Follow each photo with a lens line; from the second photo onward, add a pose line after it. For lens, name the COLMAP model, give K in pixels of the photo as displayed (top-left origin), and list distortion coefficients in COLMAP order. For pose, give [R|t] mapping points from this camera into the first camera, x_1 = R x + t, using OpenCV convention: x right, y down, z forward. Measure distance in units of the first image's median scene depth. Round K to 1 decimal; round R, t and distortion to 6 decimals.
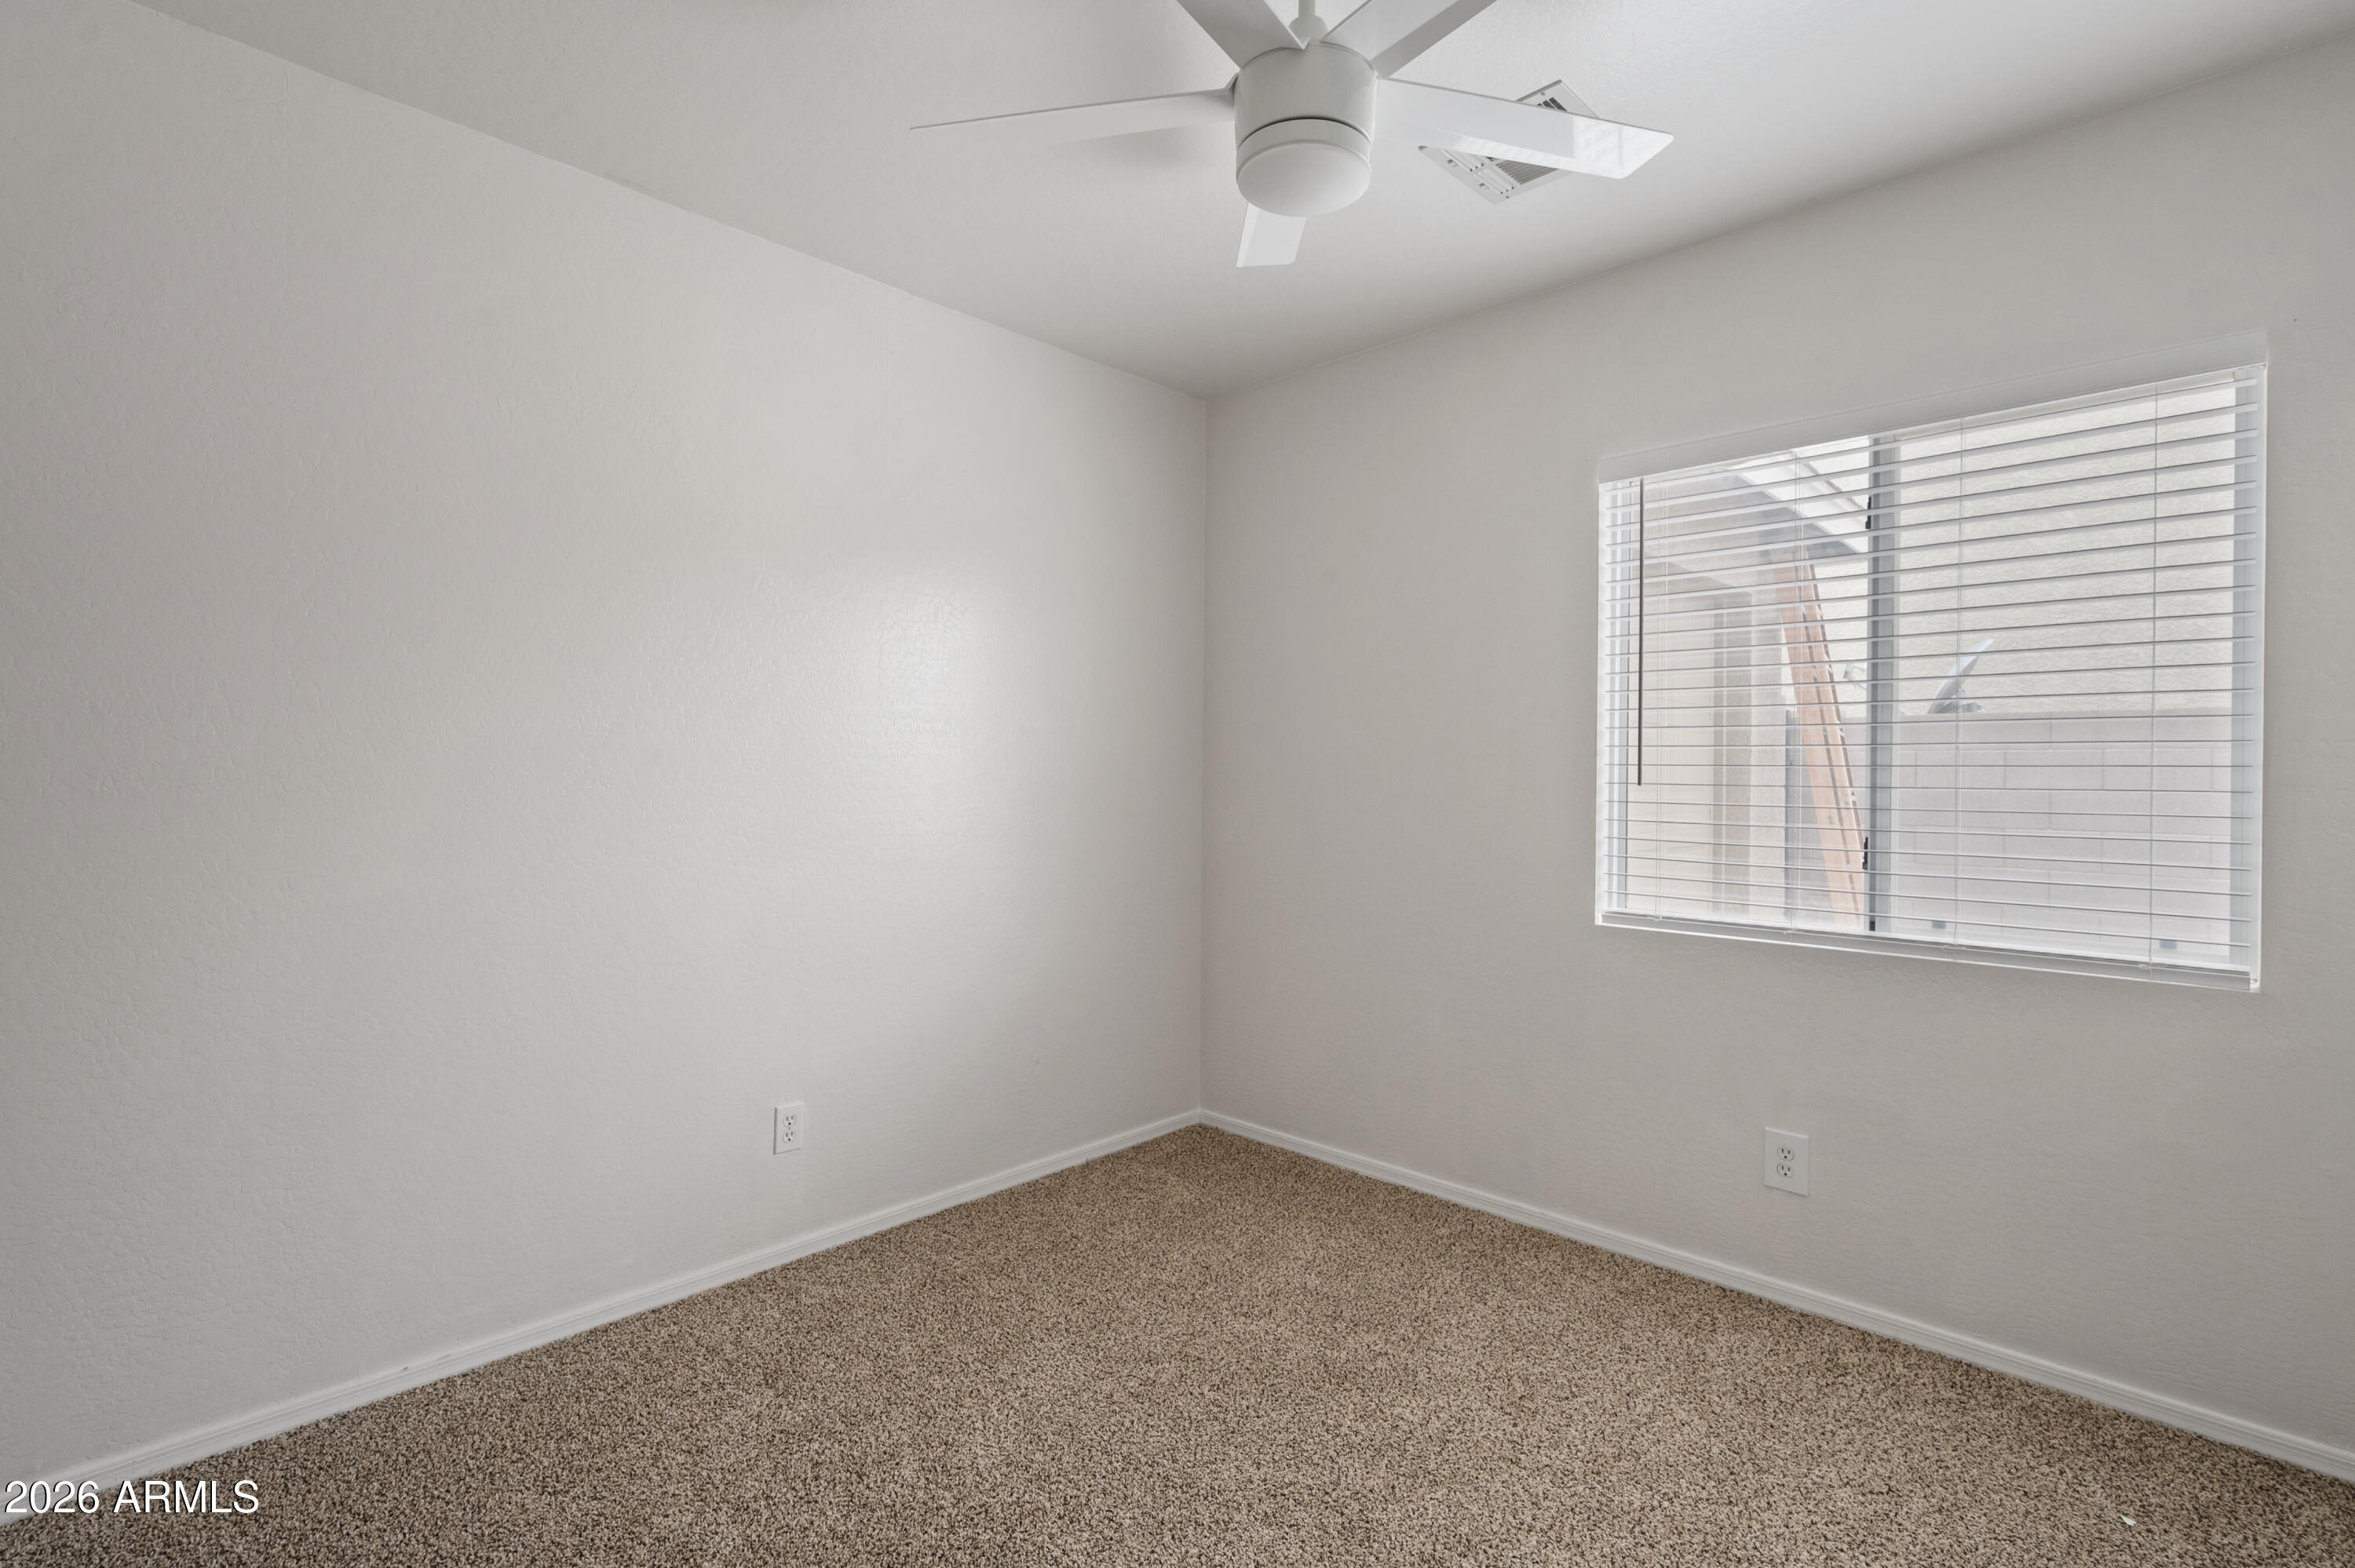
lens RADIAL K [[1068.4, 0, 1176.9], [0, 1068.4, 772.7], [0, 0, 1]] dist [0.000193, -0.000276]
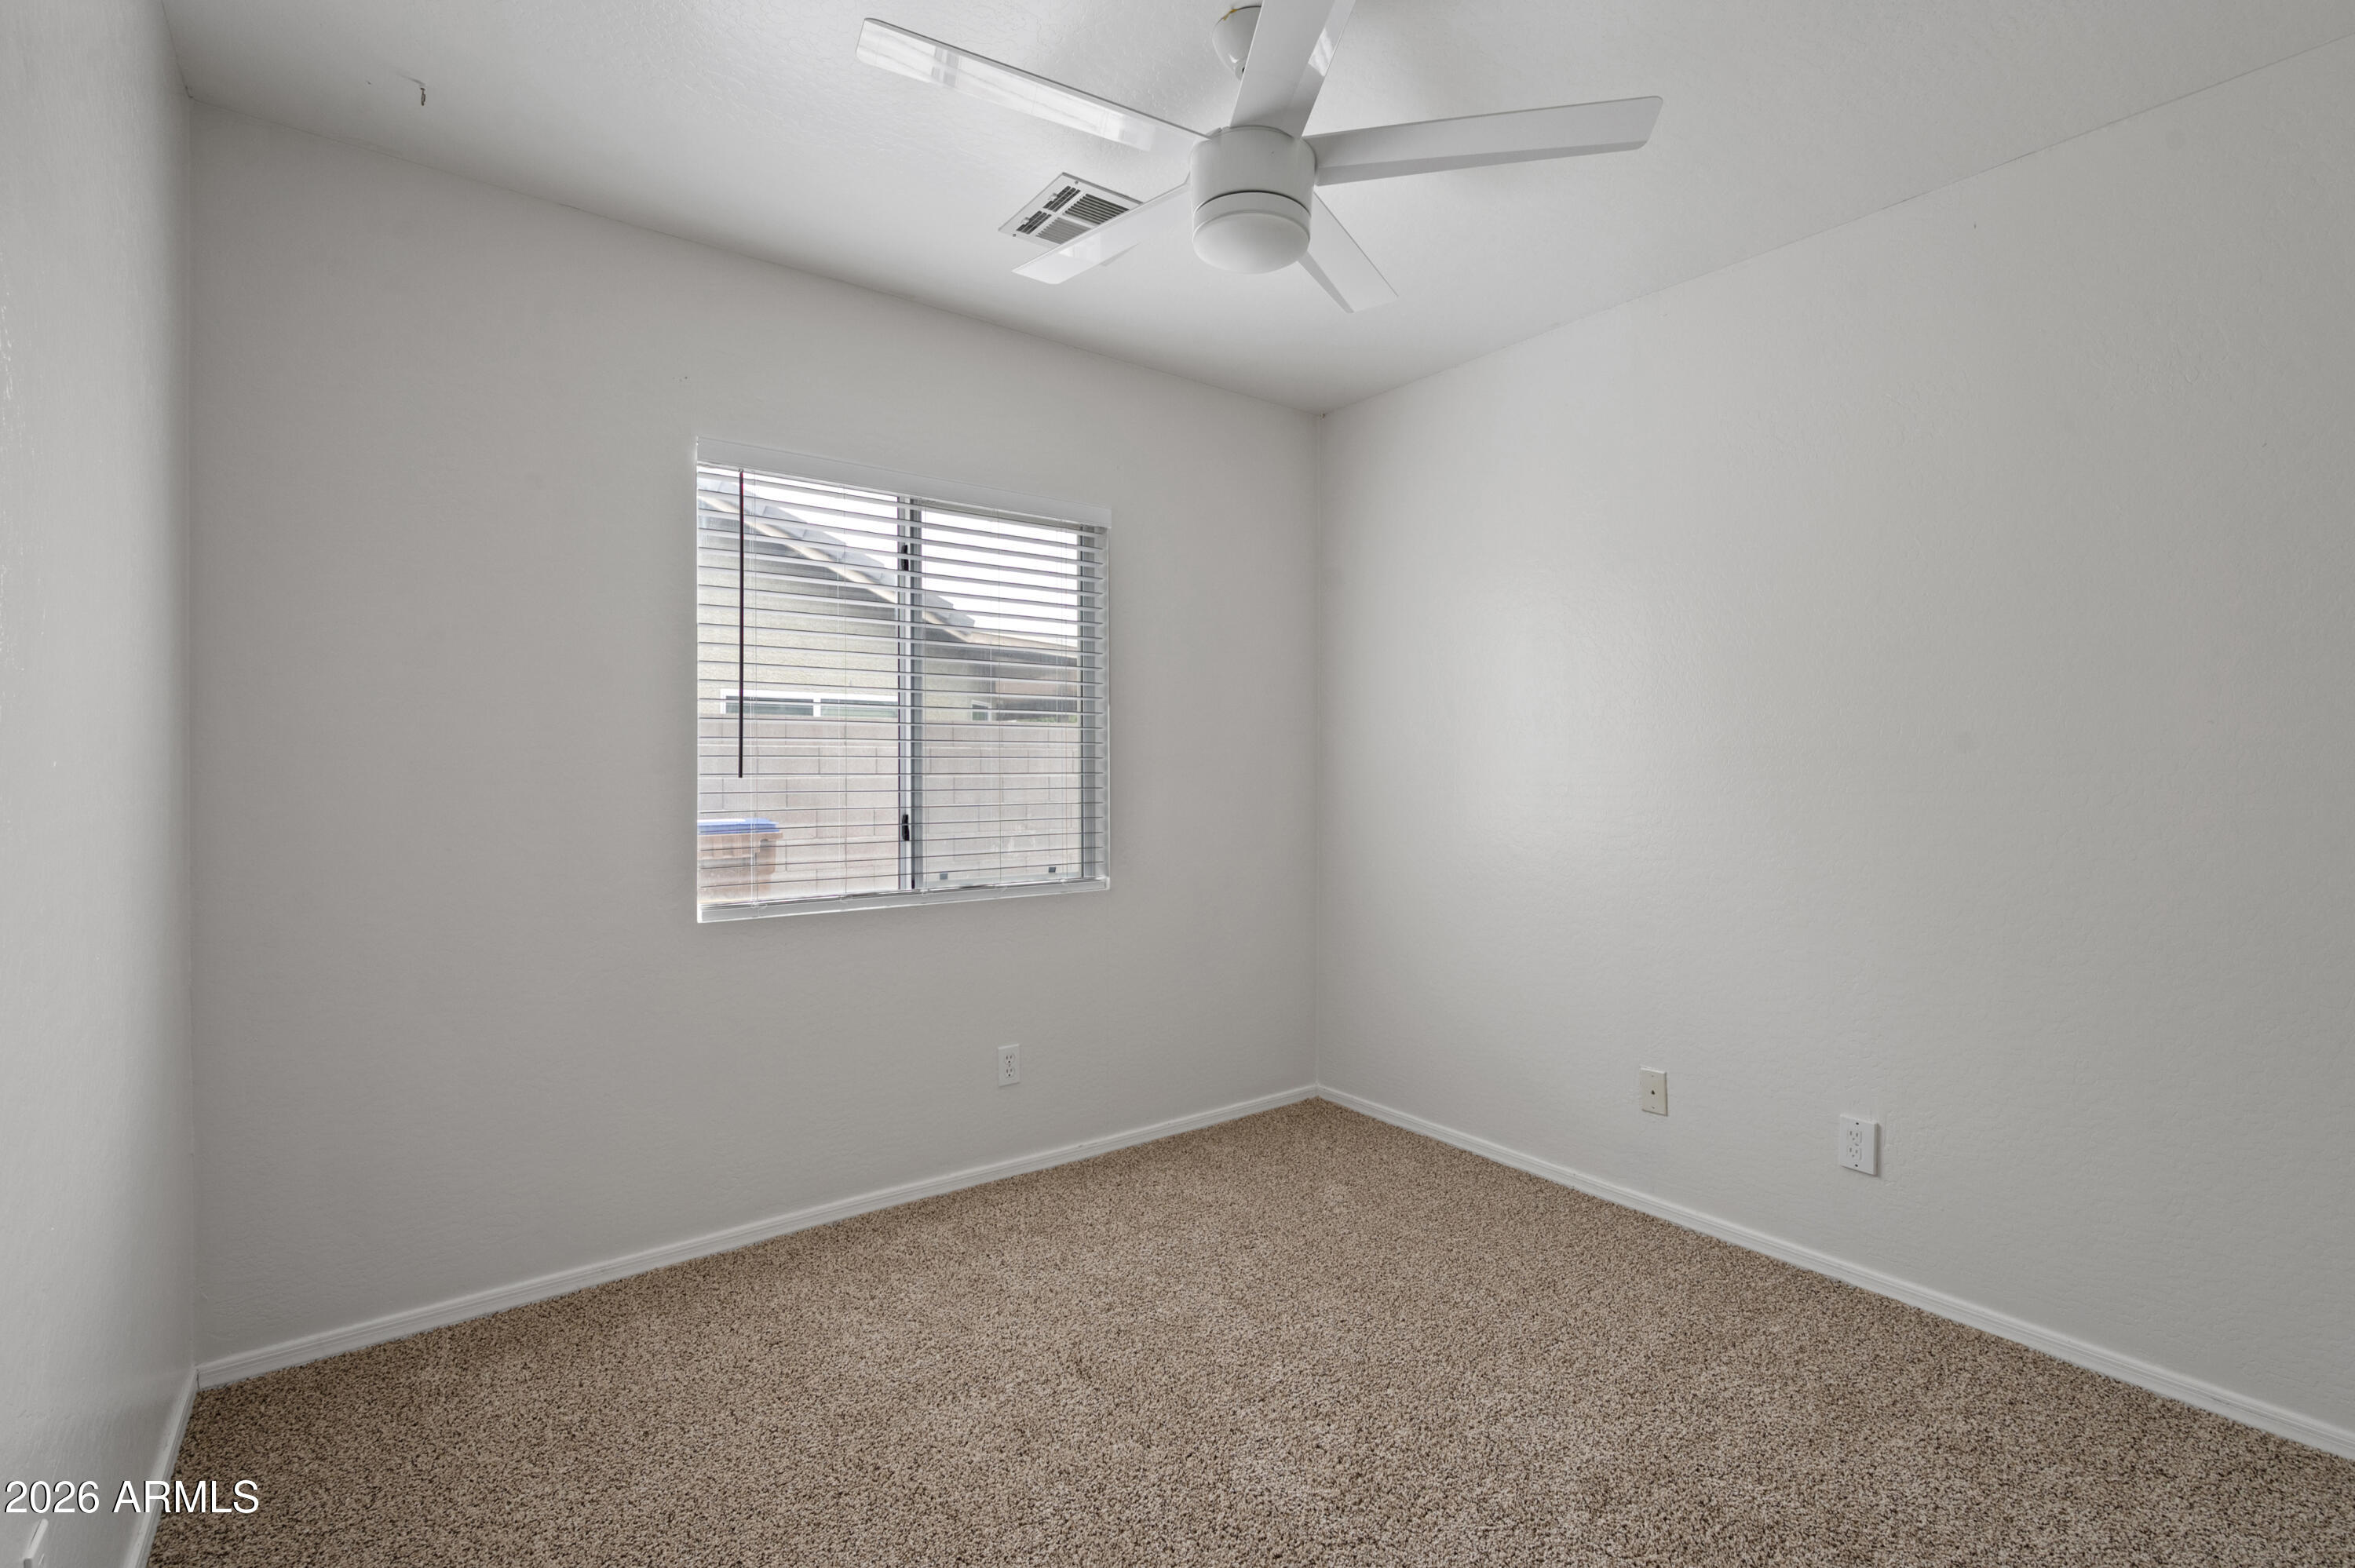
lens RADIAL K [[1068.4, 0, 1176.9], [0, 1068.4, 772.7], [0, 0, 1]] dist [0.000193, -0.000276]
pose [[0.124493, -0.016276, 0.992087, -0.574075], [-0.010933, 0.999782, 0.017774, -0.014722], [-0.992160, -0.013060, 0.124287, 0.527627]]
